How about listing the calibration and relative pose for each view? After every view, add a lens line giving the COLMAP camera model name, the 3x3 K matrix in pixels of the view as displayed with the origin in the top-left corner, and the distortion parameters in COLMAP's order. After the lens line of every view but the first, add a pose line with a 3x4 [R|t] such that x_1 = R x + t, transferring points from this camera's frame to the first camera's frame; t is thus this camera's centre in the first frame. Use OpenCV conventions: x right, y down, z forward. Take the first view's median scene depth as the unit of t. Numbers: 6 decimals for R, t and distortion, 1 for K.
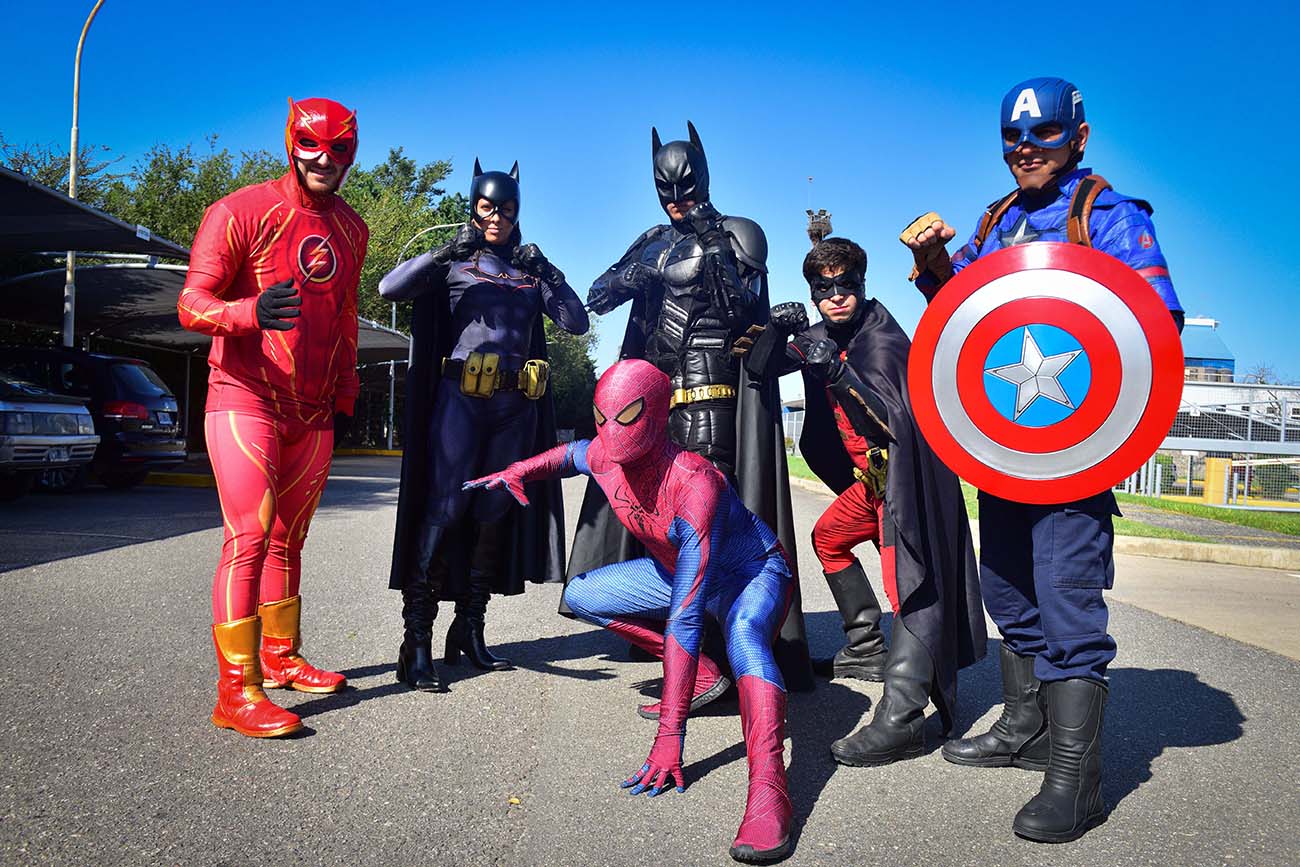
lens RADIAL K [[1231.3, 0, 629.2], [0, 1231.3, 431.2], [0, 0, 1]] dist [-0.006716, 0.010356]
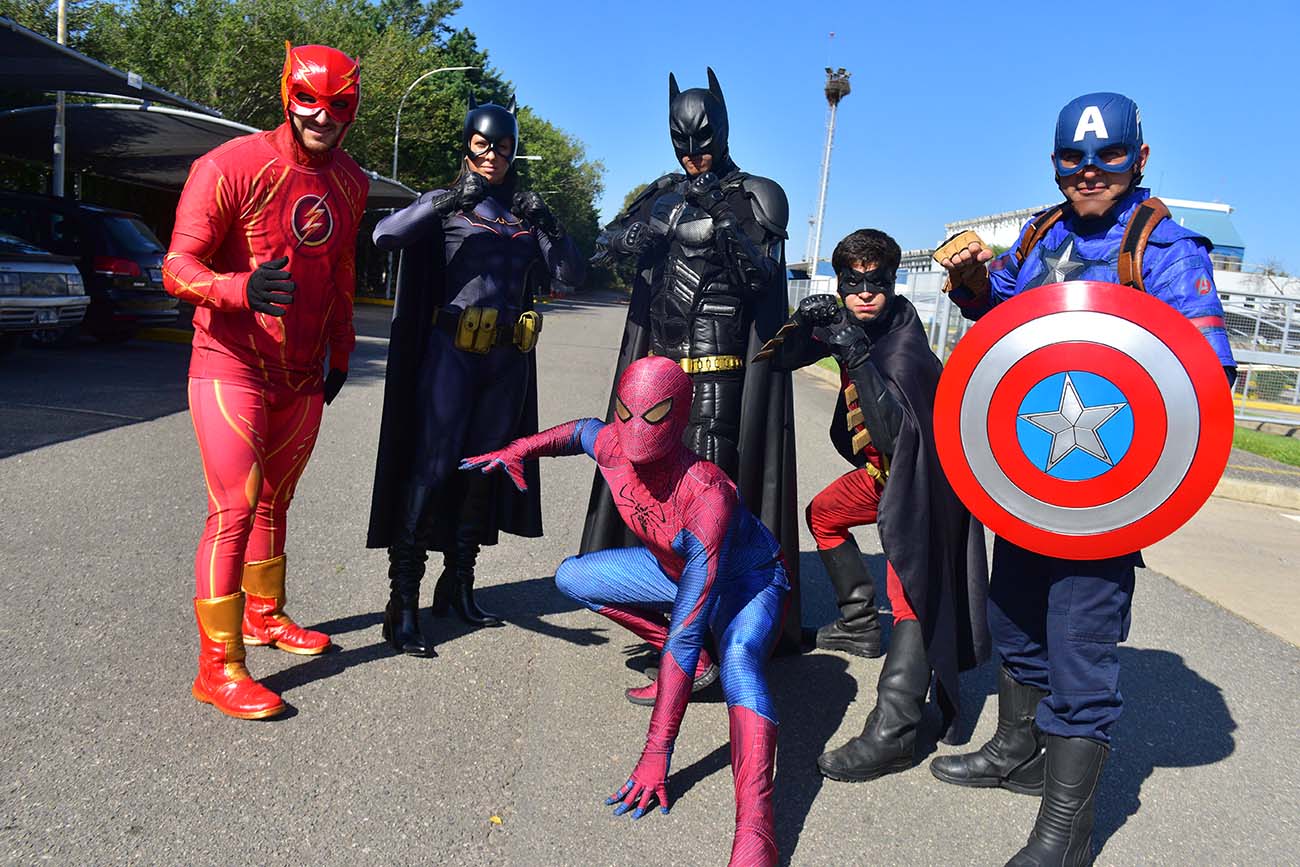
lens RADIAL K [[1232.3, 0, 632.8], [0, 1232.3, 436.1], [0, 0, 1]] dist [0.003349, -0.006649]
pose [[0.998342, 0.056749, 0.009633, -0.009005], [-0.057493, 0.991202, 0.119219, -0.104341], [-0.002783, -0.119575, 0.992821, 0.045605]]
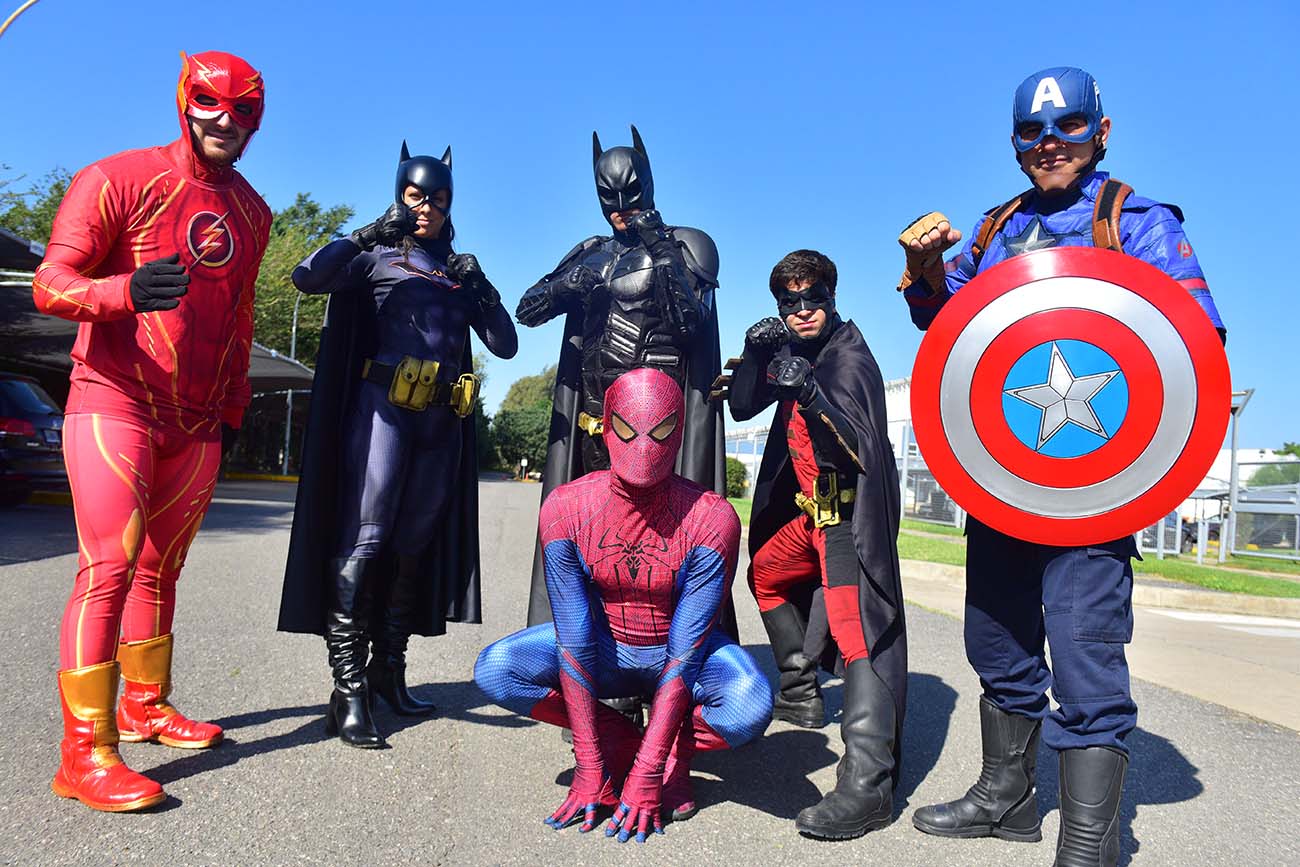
lens RADIAL K [[1128.0, 0, 658.0], [0, 1128.0, 418.3], [0, 0, 1]] dist [0.005191, -0.052643]
pose [[0.991463, 0.035184, 0.125551, -0.039732], [-0.029431, 0.998443, -0.047389, 0.011980], [-0.127022, 0.043289, 0.990955, 0.192350]]
